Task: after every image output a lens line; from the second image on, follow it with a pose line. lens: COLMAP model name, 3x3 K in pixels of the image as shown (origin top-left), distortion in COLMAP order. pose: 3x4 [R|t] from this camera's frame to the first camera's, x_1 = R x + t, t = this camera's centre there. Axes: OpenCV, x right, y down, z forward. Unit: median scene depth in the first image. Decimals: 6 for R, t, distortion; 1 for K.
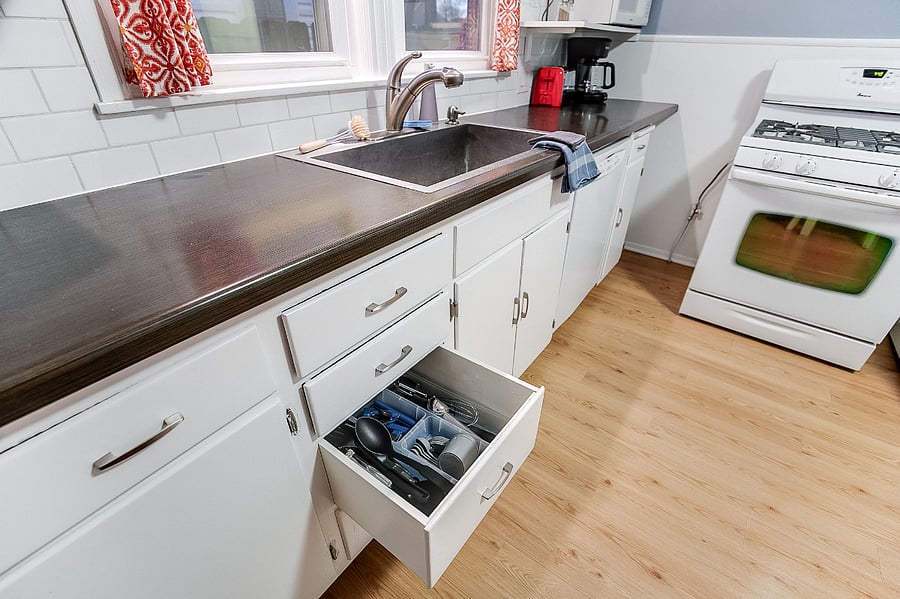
lens RADIAL K [[408.4, 0, 444.7], [0, 408.4, 300.3], [0, 0, 1]] dist [-0.027199, 0.004106]
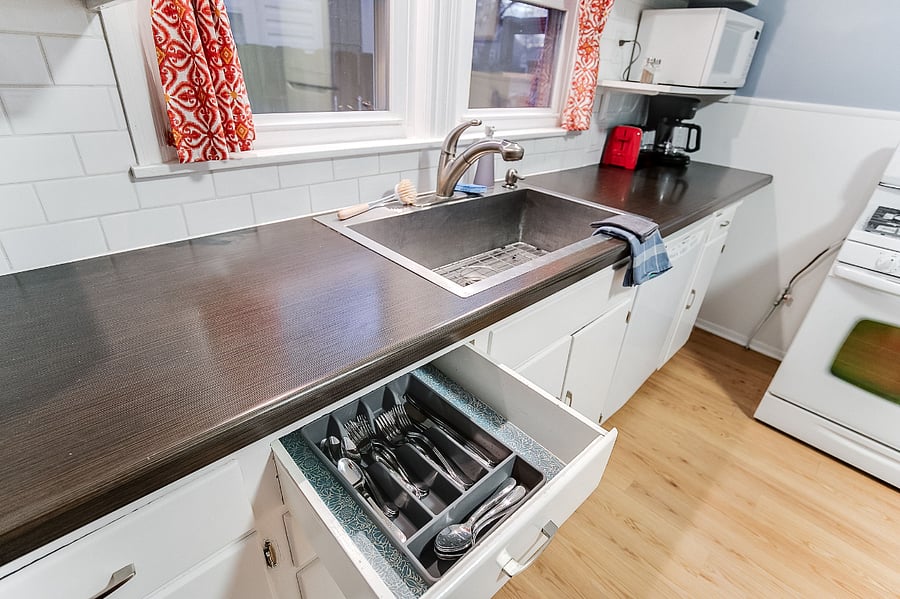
lens RADIAL K [[430.4, 0, 446.1], [0, 430.4, 303.3], [0, 0, 1]] dist [-0.024700, 0.003214]
pose [[0.986903, 0.117174, -0.110874, 0.015345], [-0.124247, 0.990485, -0.059171, -0.103210], [0.102886, 0.072172, 0.992071, 0.042388]]
